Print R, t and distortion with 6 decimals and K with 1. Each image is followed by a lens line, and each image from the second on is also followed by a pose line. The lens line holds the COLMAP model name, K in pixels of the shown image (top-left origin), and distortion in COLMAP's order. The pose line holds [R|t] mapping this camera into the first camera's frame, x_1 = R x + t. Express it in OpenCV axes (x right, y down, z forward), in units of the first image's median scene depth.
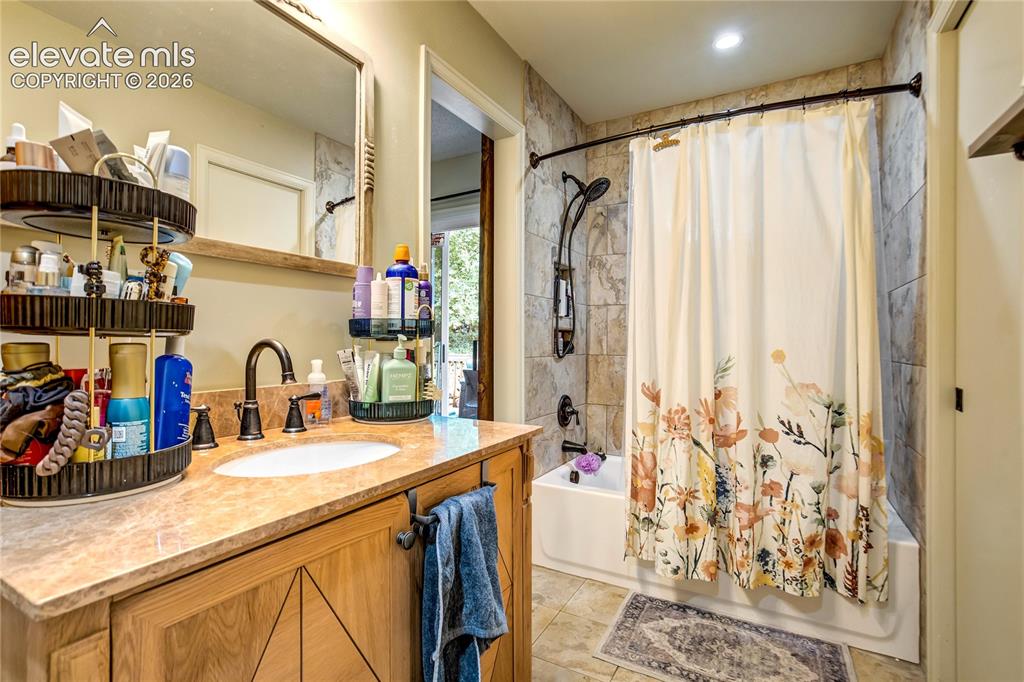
lens RADIAL K [[481.1, 0, 508.4], [0, 481.1, 341.8], [0, 0, 1]] dist [-0.026533, 0.014883]
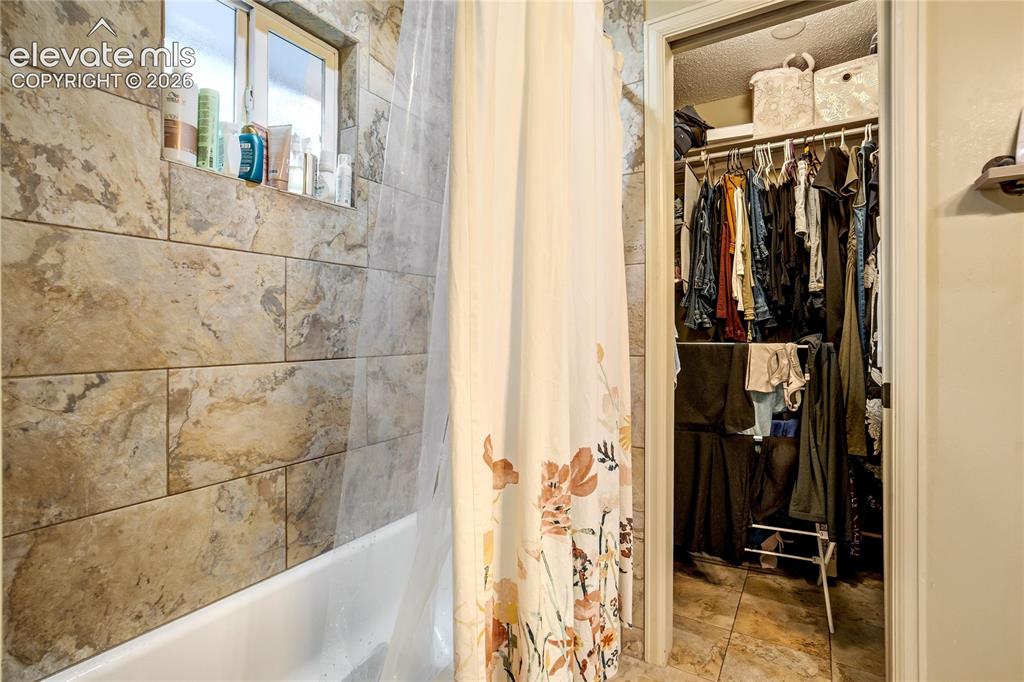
lens RADIAL K [[481.1, 0, 508.2], [0, 481.1, 335.2], [0, 0, 1]] dist [-0.026533, 0.014883]
pose [[0.035102, -0.006378, 0.999363, -0.116134], [0.003948, 0.999973, 0.006243, -0.001071], [-0.999376, 0.003727, 0.035126, 0.921027]]
